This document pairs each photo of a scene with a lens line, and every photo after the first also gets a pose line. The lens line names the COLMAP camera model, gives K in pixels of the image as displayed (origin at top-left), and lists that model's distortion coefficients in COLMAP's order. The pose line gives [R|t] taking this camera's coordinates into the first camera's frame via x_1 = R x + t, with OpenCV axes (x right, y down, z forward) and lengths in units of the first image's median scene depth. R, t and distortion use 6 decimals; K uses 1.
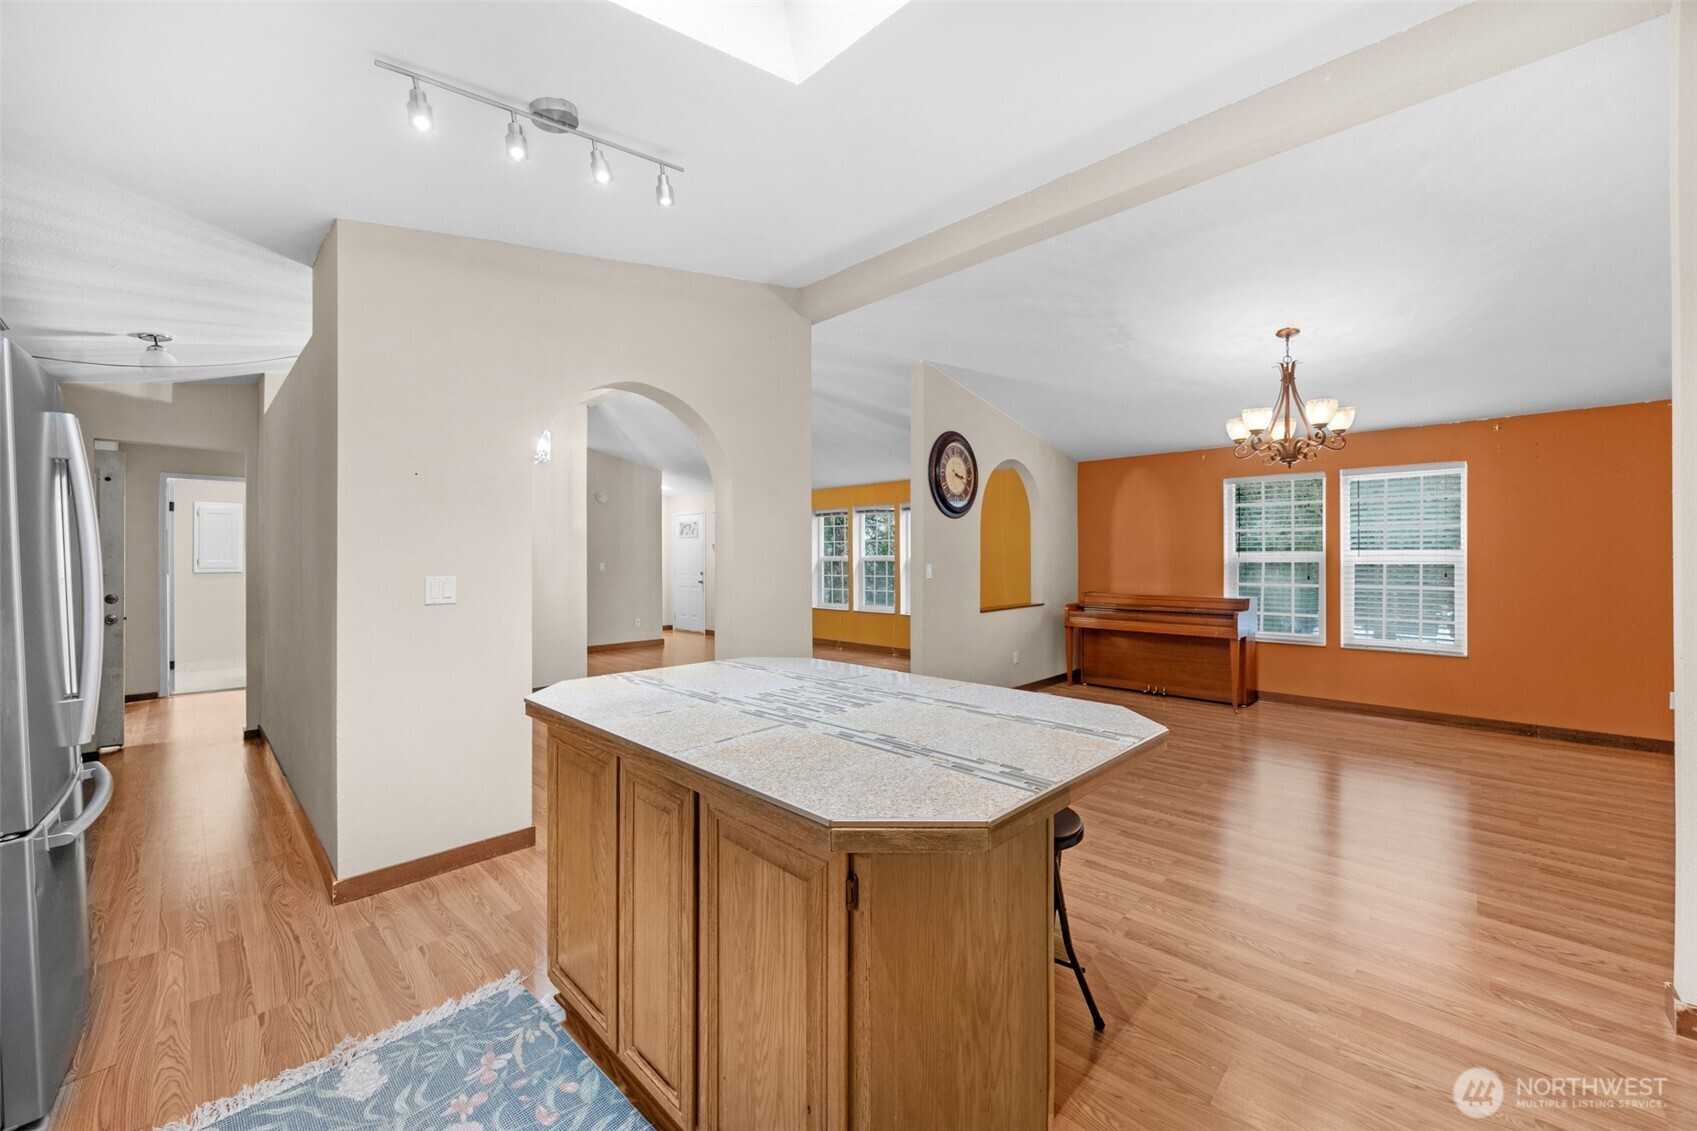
lens RADIAL K [[650.1, 0, 851.0], [0, 650.1, 560.5], [0, 0, 1]] dist [-0.000060, -0.000145]
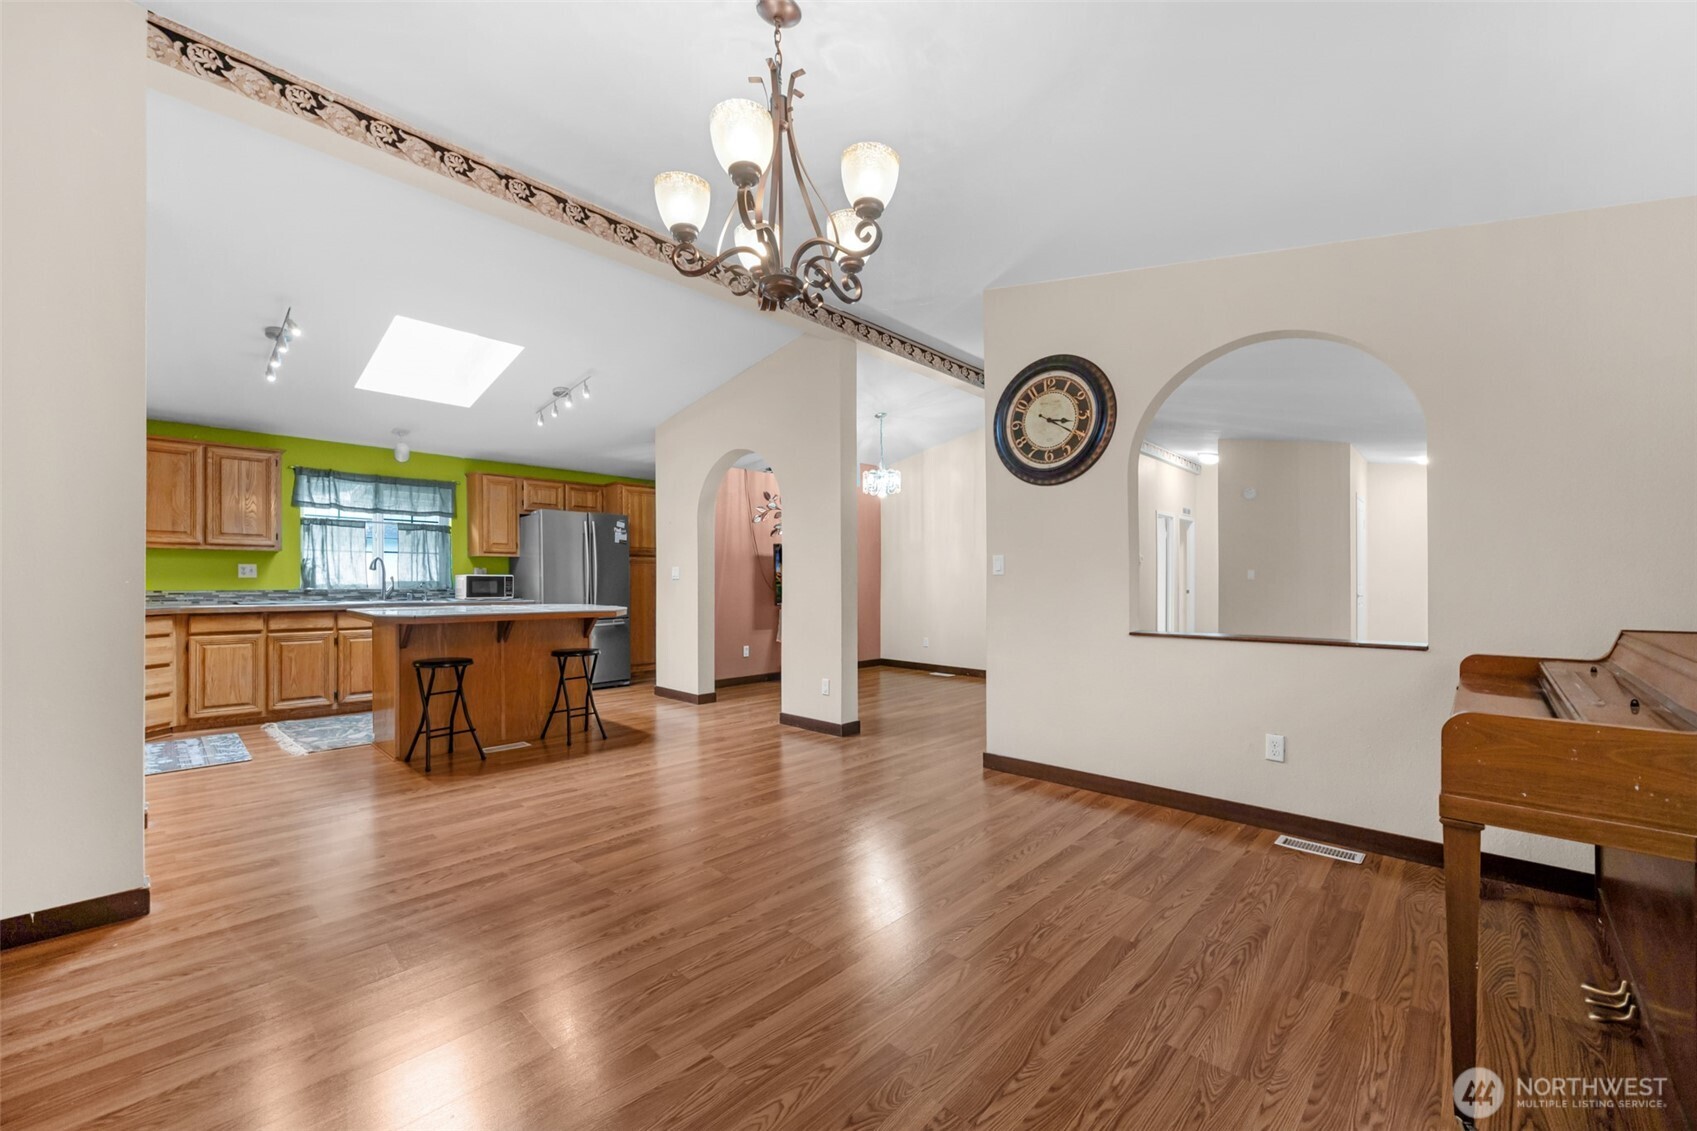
lens RADIAL K [[672.5, 0, 843.3], [0, 672.5, 588.0], [0, 0, 1]] dist [0.000137, -0.000022]
pose [[0.000206, 0.019942, -0.999801, 0.856679], [0.004611, 0.999790, 0.019943, 0.025517], [0.999989, -0.004614, 0.000114, 0.786285]]
